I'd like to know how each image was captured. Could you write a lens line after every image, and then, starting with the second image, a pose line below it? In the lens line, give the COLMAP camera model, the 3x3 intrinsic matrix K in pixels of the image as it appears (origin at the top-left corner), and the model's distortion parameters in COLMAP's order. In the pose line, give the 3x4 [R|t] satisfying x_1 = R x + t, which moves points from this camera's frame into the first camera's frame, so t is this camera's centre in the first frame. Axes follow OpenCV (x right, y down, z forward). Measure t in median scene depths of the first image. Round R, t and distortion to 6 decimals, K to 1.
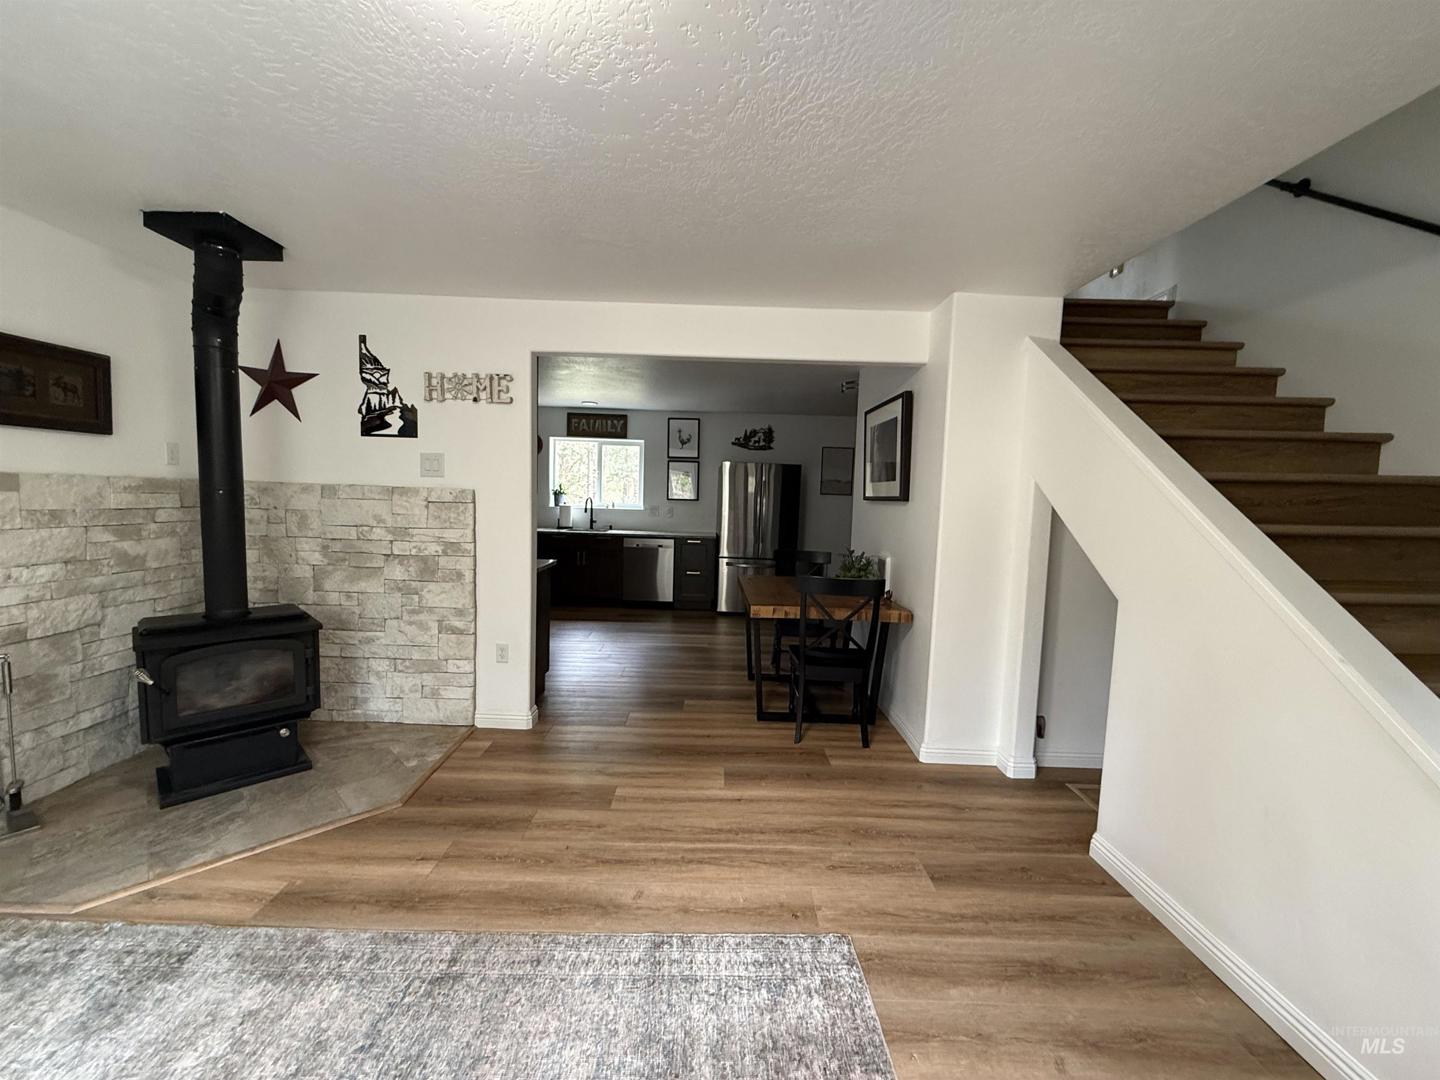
lens RADIAL K [[573.7, 0, 711.9], [0, 573.7, 532.9], [0, 0, 1]] dist [0.002269, 0.000498]
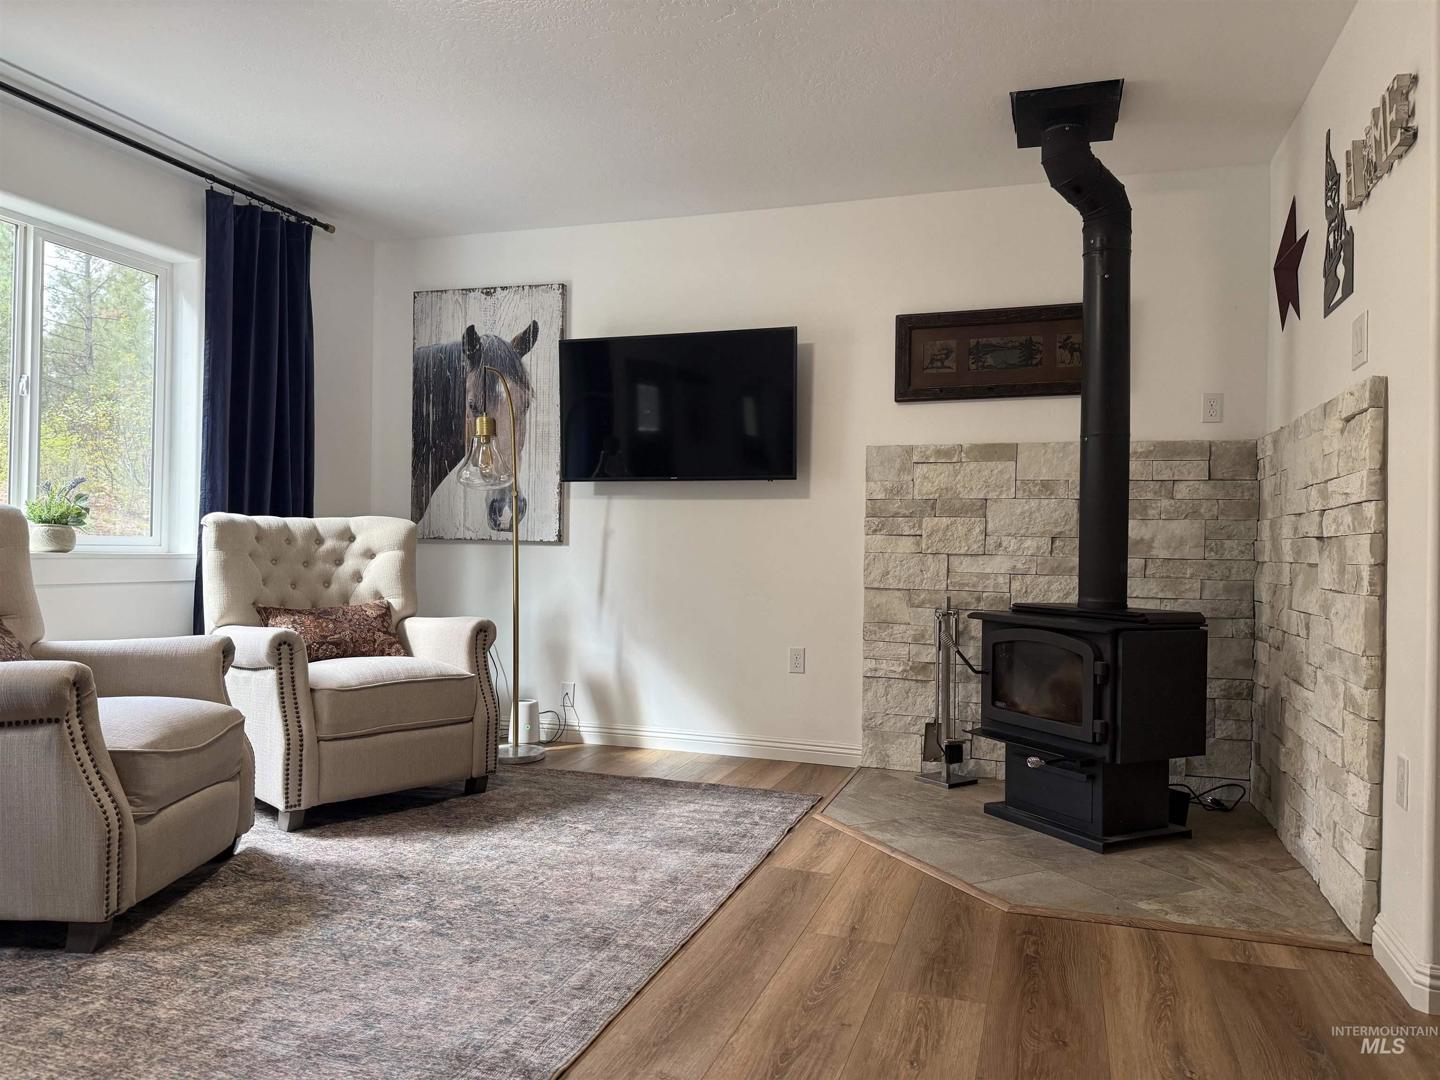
lens RADIAL K [[1007.5, 0, 717.9], [0, 1007.5, 547.0], [0, 0, 1]] dist [0.010484, -0.000614]
pose [[-0.327230, -0.040430, -0.944079, 0.585677], [-0.089492, 0.995920, -0.011631, 0.136953], [0.940697, 0.080681, -0.329513, 1.055438]]
